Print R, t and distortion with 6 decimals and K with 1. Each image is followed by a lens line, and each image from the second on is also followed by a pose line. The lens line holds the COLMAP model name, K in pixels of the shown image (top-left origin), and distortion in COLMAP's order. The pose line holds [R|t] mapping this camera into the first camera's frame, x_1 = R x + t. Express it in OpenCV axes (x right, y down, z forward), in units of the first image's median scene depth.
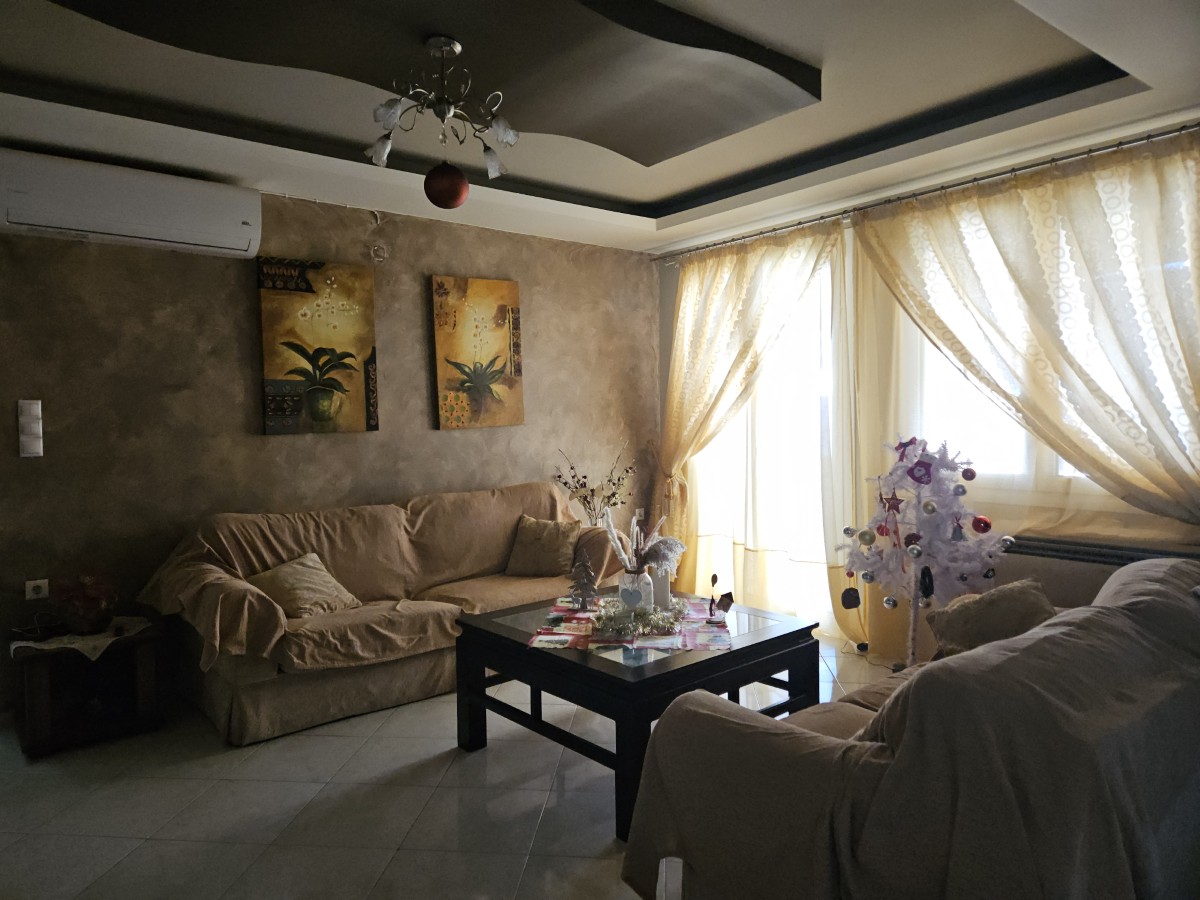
lens RADIAL K [[785.7, 0, 583.9], [0, 785.7, 446.0], [0, 0, 1]] dist [0.059730, -0.046208]
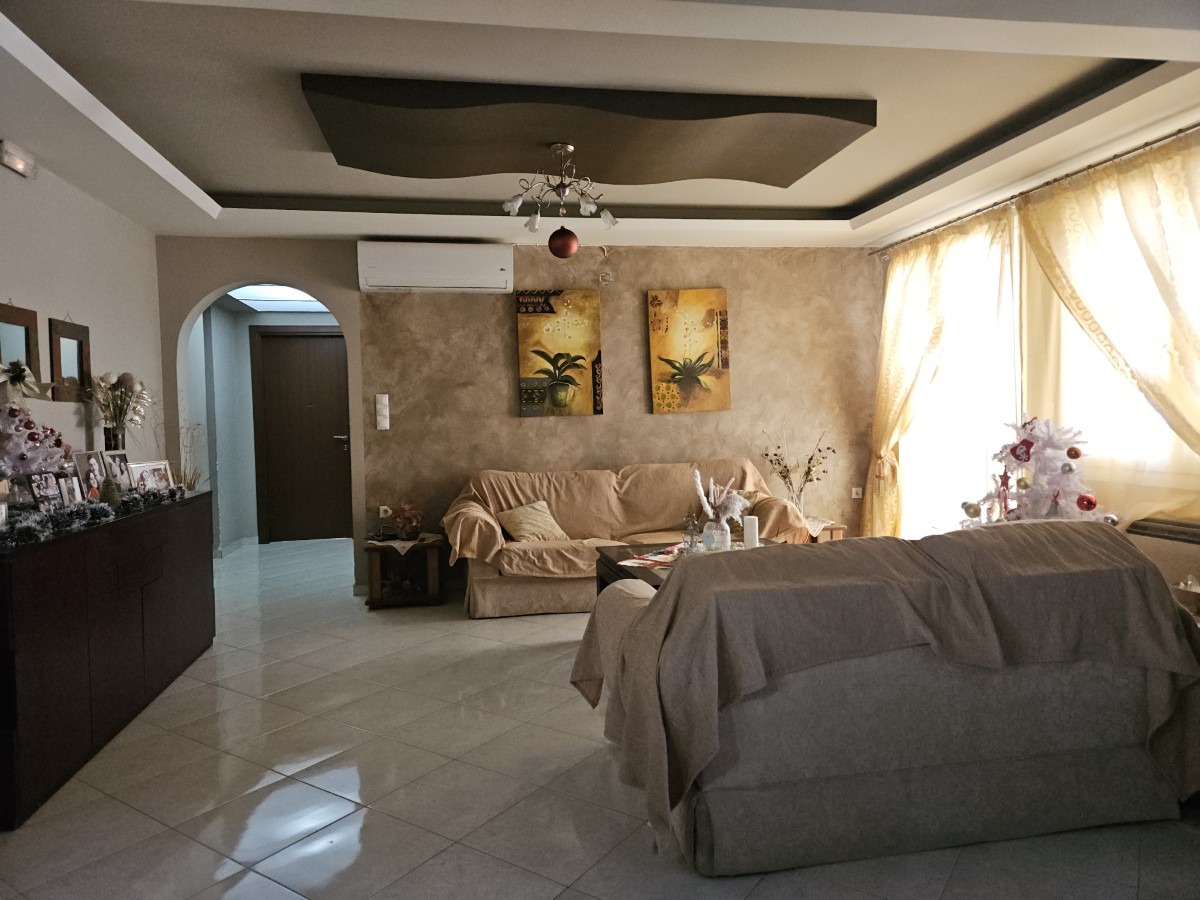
lens RADIAL K [[810.9, 0, 600.0], [0, 810.9, 450.0], [0, 0, 1]] dist [0.070191, -0.058228]
pose [[0.878190, 0.018063, -0.477971, 0.389970], [-0.010963, 0.999784, 0.017640, 0.016692], [0.478186, -0.010251, 0.878199, -0.191654]]
